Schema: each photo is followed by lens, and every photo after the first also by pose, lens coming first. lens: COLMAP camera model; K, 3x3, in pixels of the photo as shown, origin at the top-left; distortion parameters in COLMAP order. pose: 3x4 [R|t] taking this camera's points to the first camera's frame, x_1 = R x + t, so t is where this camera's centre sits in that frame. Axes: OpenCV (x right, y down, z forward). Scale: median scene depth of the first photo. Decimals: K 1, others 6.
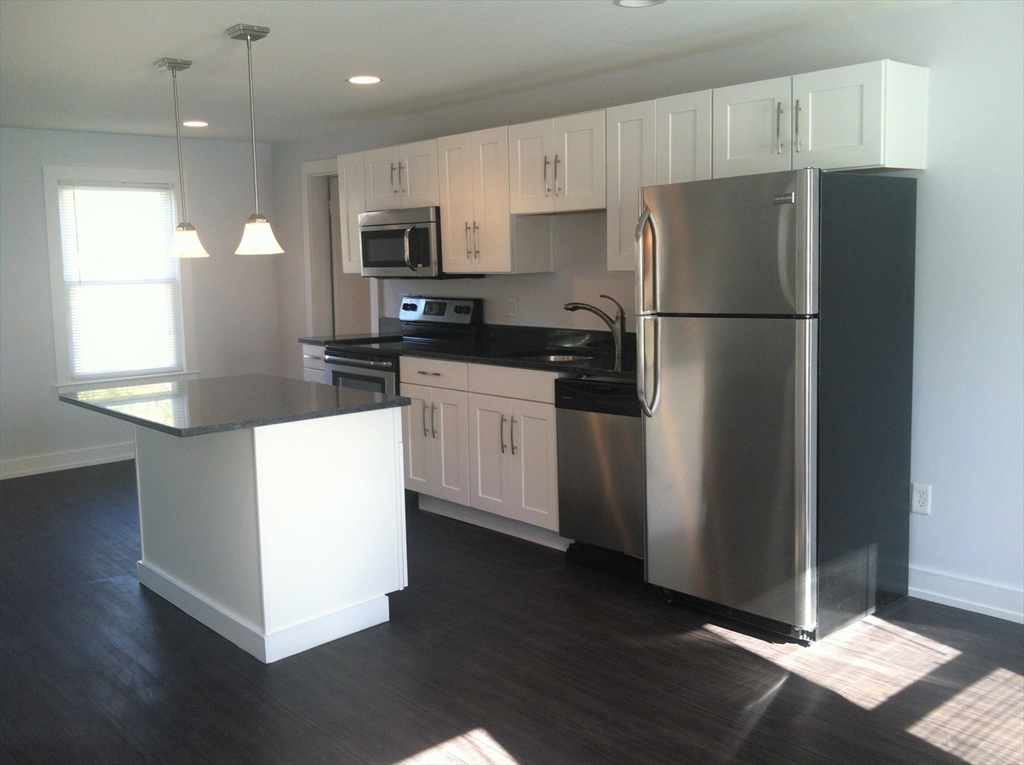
lens RADIAL K [[965.8, 0, 512.0], [0, 965.8, 382.5], [0, 0, 1]] dist [0.089438, -0.251985]
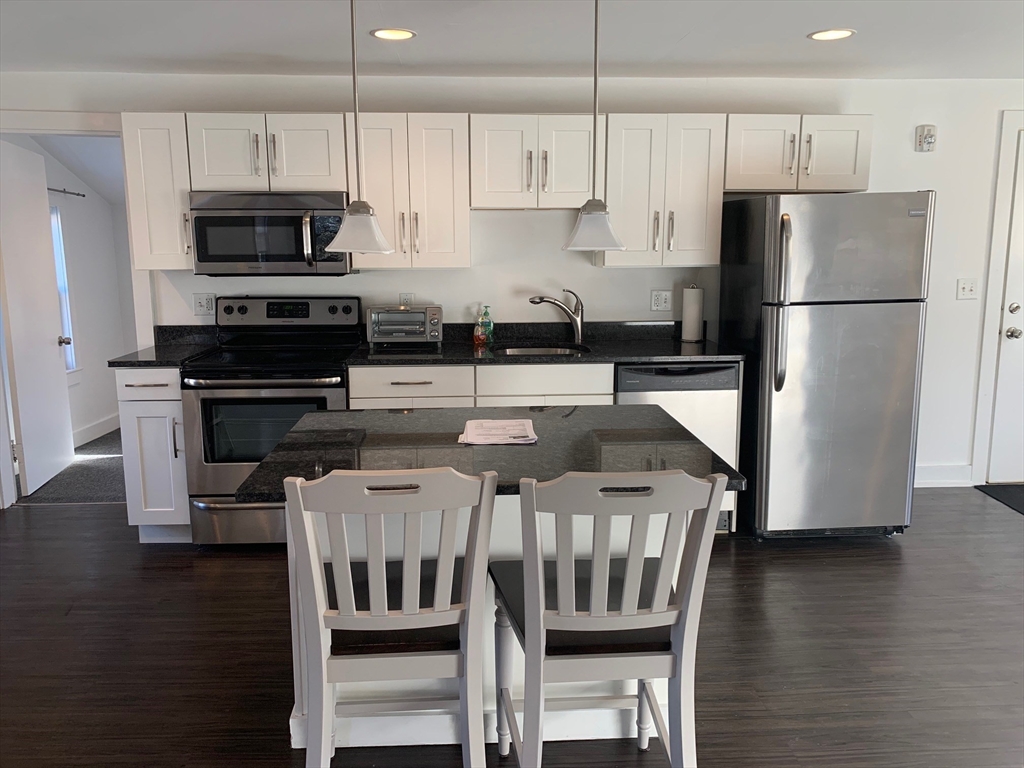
lens RADIAL K [[771.2, 0, 512.0], [0, 771.2, 384.0], [0, 0, 1]] dist [0.034784, -0.000663]
pose [[0.604818, -0.133460, 0.785101, -0.573801], [0.092725, 0.990954, 0.097021, -0.067334], [-0.790947, 0.014118, 0.611722, 0.478074]]
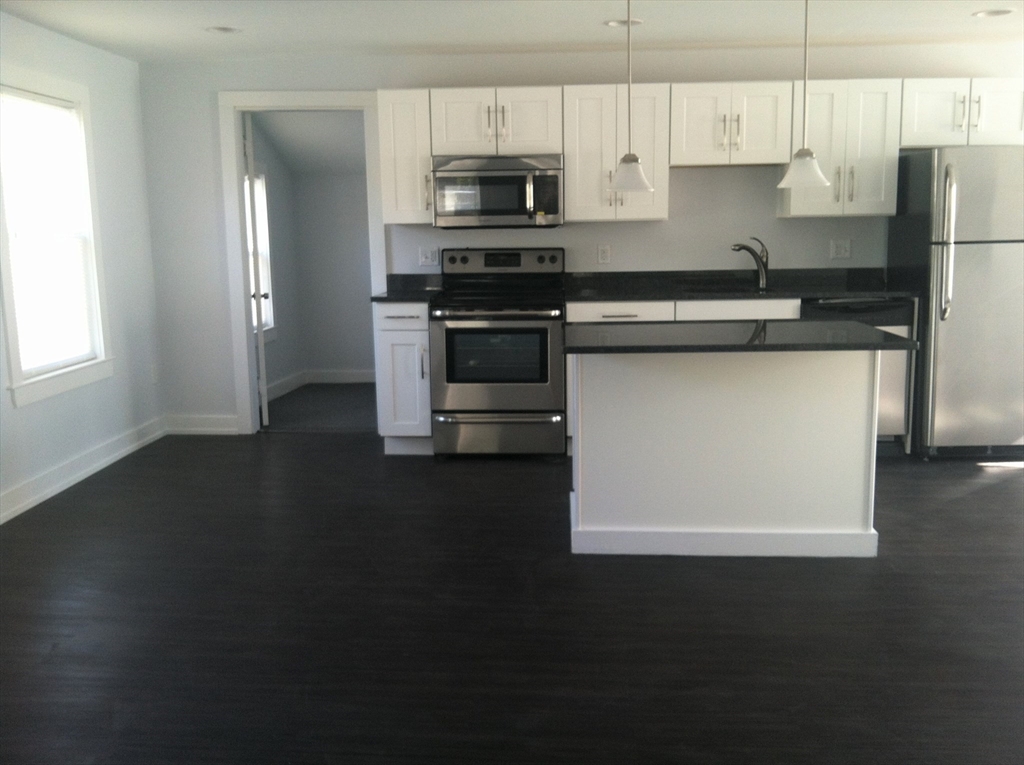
lens RADIAL K [[974.1, 0, 521.3], [0, 974.1, 394.6], [0, 0, 1]] dist [0.131998, -0.371144]
pose [[0.684491, -0.115345, 0.719838, -0.901219], [0.094108, 0.993123, 0.069648, -0.008615], [-0.722921, 0.020069, 0.690639, 0.342426]]
